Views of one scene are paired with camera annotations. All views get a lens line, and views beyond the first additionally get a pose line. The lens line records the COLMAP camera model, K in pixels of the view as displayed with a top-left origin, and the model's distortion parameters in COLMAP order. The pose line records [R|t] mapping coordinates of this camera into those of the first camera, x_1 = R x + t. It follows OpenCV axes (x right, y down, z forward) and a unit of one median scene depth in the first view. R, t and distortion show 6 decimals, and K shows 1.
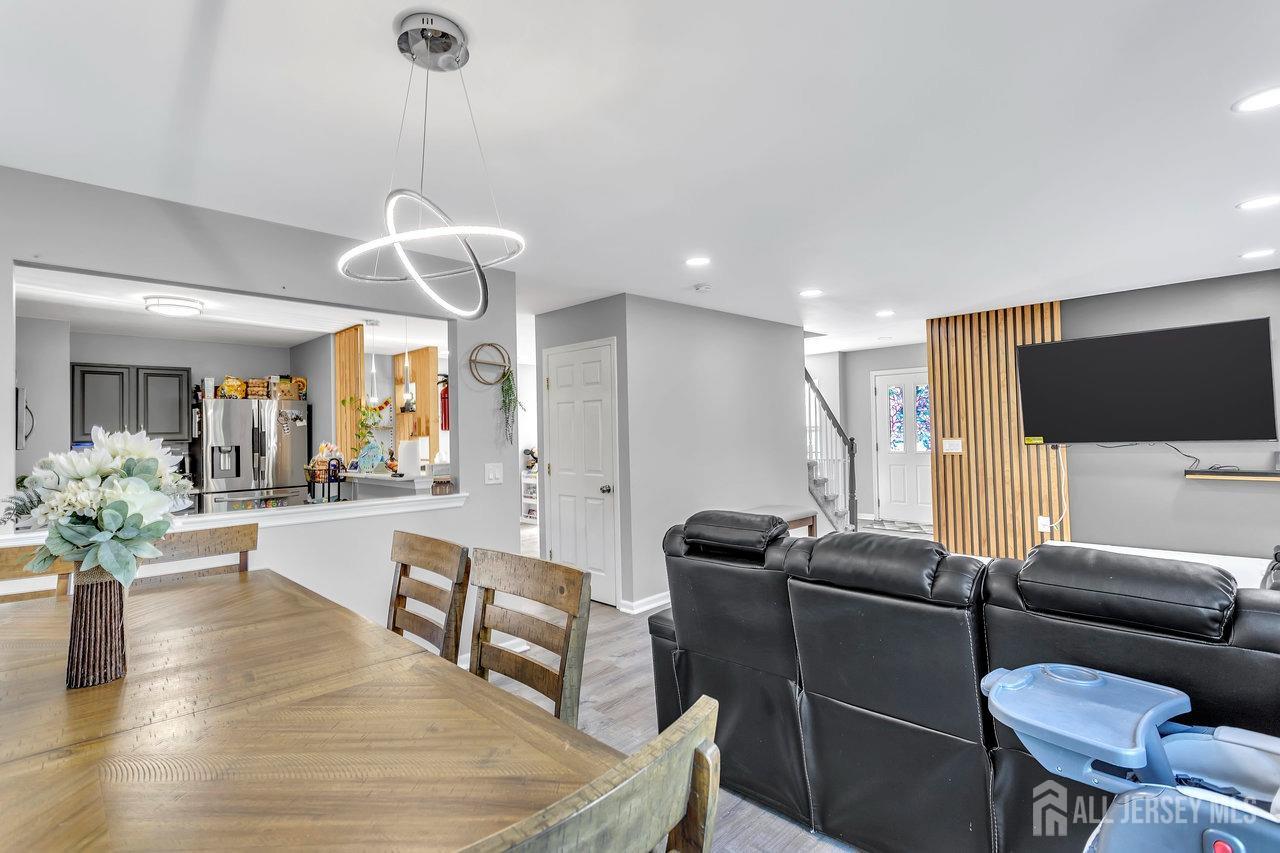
lens RADIAL K [[600.9, 0, 631.4], [0, 600.9, 416.7], [0, 0, 1]] dist [0.003962, 0.000766]
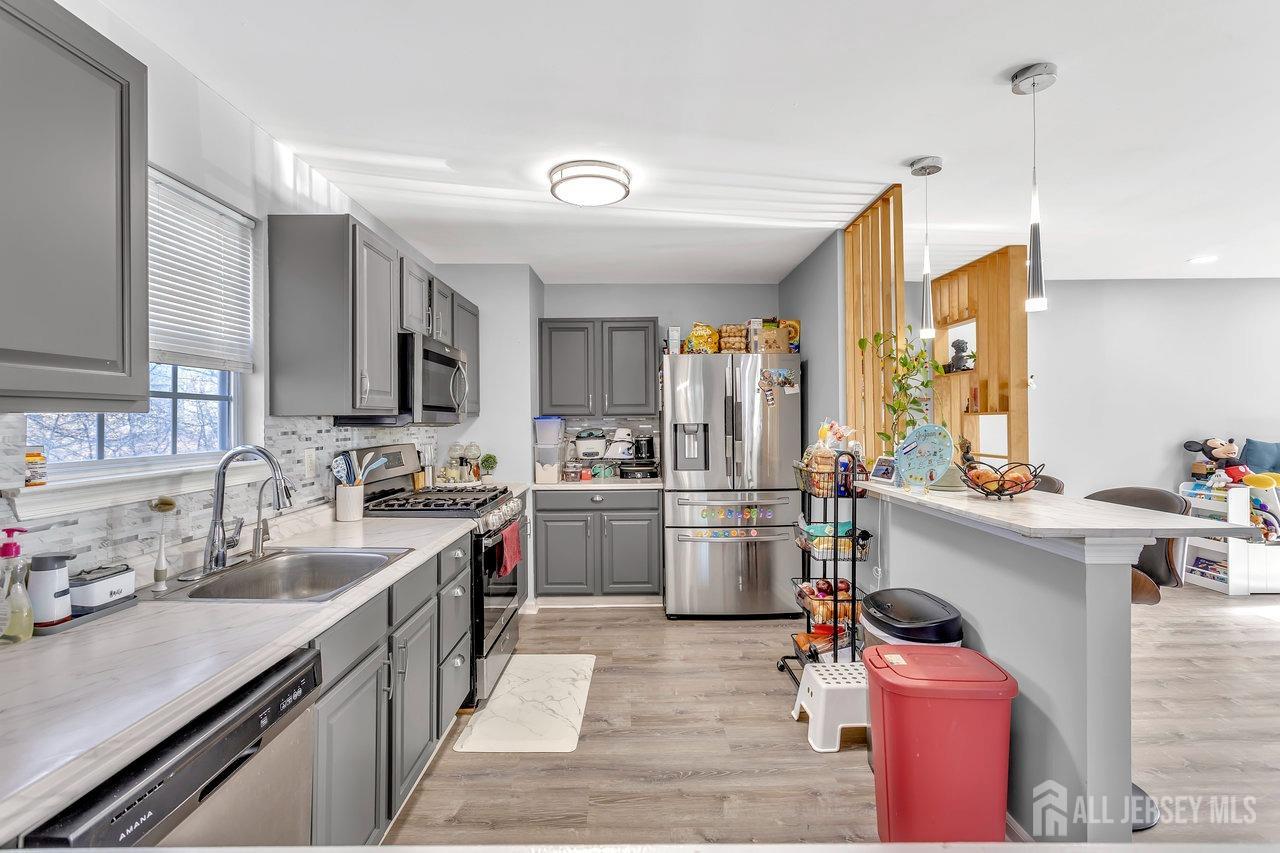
lens RADIAL K [[600.9, 0, 636.1], [0, 600.9, 417.3], [0, 0, 1]] dist [0.003962, 0.000766]
pose [[0.716069, 0.013235, -0.697904, -0.236780], [0.011133, 0.999477, 0.030377, 0.019541], [0.697941, -0.029522, 0.715547, 0.455823]]
